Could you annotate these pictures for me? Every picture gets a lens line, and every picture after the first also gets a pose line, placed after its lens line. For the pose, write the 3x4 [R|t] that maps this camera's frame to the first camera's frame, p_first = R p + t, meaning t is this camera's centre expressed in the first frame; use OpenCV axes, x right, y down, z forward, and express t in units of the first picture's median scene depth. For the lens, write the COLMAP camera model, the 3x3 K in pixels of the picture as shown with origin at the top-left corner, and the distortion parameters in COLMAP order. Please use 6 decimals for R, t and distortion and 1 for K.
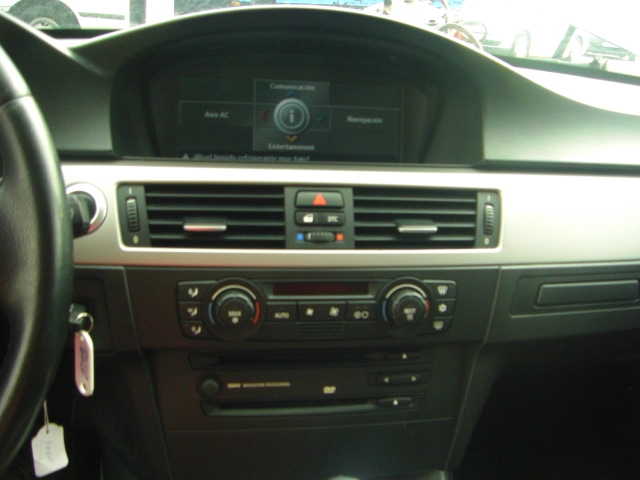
lens RADIAL K [[720.9, 0, 354.5], [0, 720.9, 261.6], [0, 0, 1]] dist [-0.192705, 0.124983]
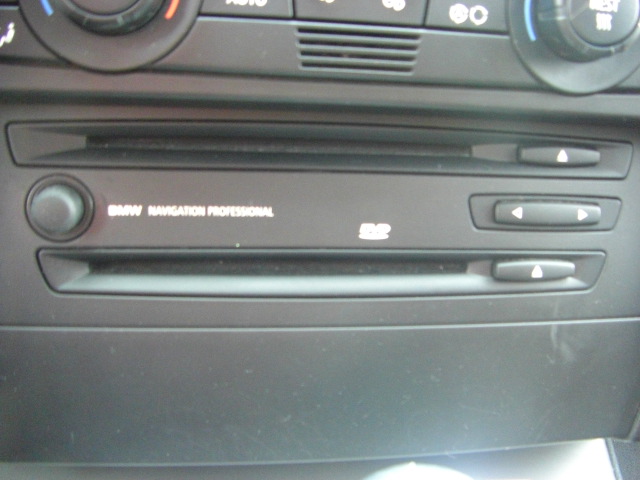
lens RADIAL K [[720.9, 0, 354.5], [0, 720.9, 261.6], [0, 0, 1]] dist [-0.192705, 0.124983]
pose [[0.999107, 0.019720, -0.037356, -0.032456], [-0.016563, 0.996412, 0.082996, 0.170000], [0.038859, -0.082303, 0.995850, 0.636028]]
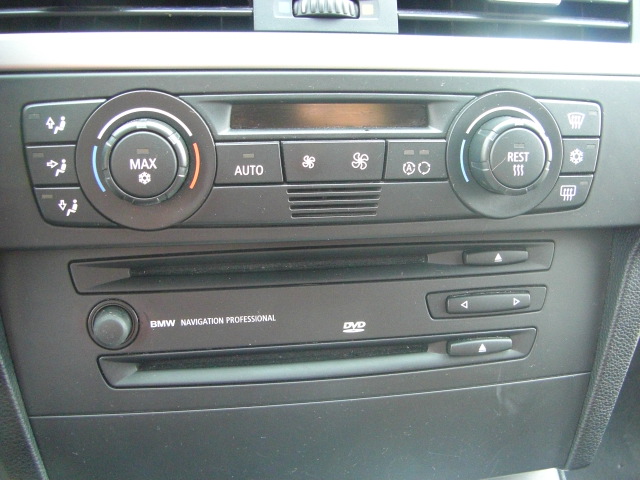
lens RADIAL K [[720.9, 0, 354.5], [0, 720.9, 261.6], [0, 0, 1]] dist [-0.192705, 0.124983]
pose [[0.999318, -0.028158, -0.023904, -0.022264], [0.029876, 0.996746, 0.074865, 0.099012], [0.021718, -0.075528, 0.996907, 0.518348]]
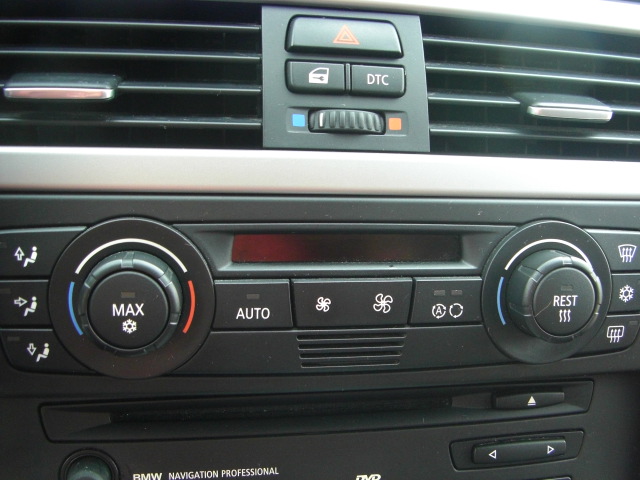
lens RADIAL K [[720.9, 0, 354.5], [0, 720.9, 261.6], [0, 0, 1]] dist [-0.192705, 0.124983]
pose [[0.999956, -0.005739, -0.007361, -0.040846], [0.005790, 0.999959, 0.006937, 0.042522], [0.007321, -0.006979, 0.999949, 0.588336]]
